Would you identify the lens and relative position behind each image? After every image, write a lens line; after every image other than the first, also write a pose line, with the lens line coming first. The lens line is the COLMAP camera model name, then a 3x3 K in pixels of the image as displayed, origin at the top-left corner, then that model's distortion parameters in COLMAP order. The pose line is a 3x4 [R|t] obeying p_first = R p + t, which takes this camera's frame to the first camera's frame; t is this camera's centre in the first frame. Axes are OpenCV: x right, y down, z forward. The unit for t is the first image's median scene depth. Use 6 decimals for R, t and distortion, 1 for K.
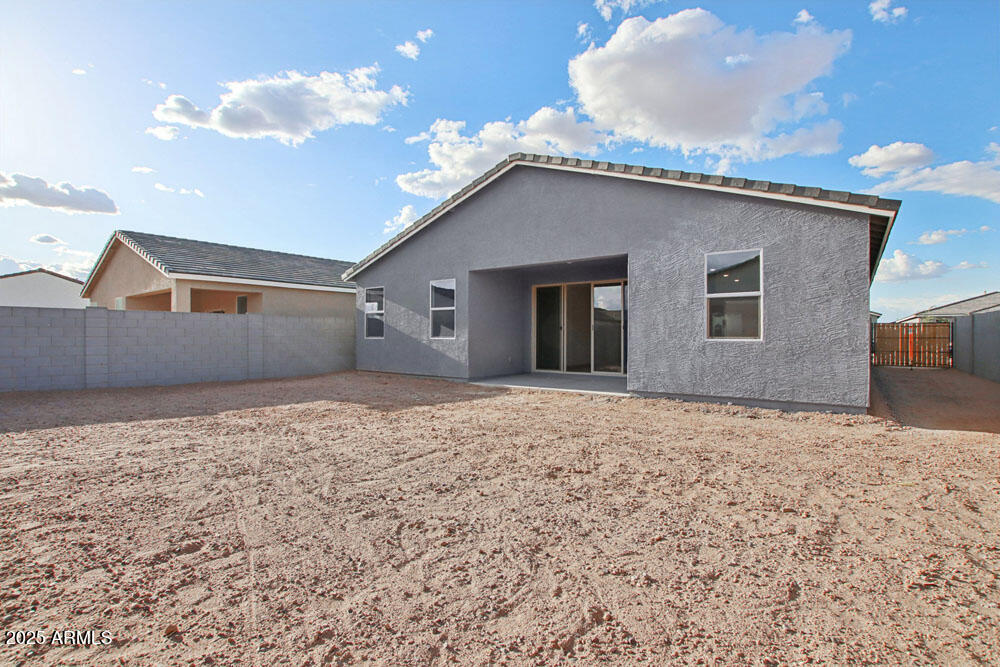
lens RADIAL K [[470.7, 0, 502.0], [0, 470.7, 336.1], [0, 0, 1]] dist [-0.025710, -0.000997]
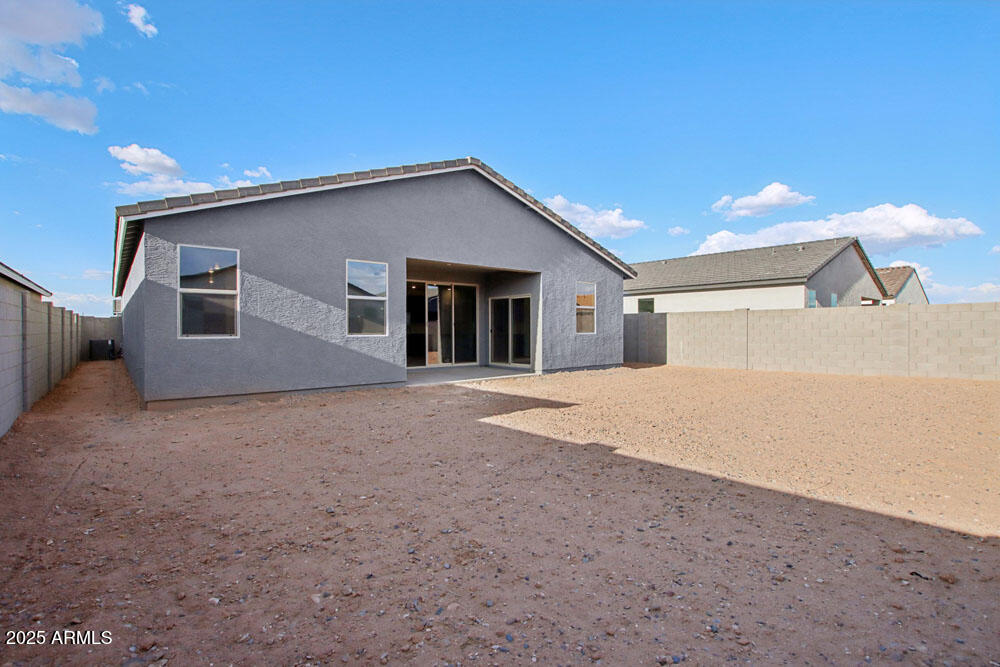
lens RADIAL K [[470.7, 0, 497.6], [0, 470.7, 334.5], [0, 0, 1]] dist [-0.025710, -0.000997]
pose [[0.223227, -0.010358, 0.974712, -0.911846], [0.004722, 0.999943, 0.009545, -0.003627], [-0.974755, 0.002472, 0.223263, 0.659373]]
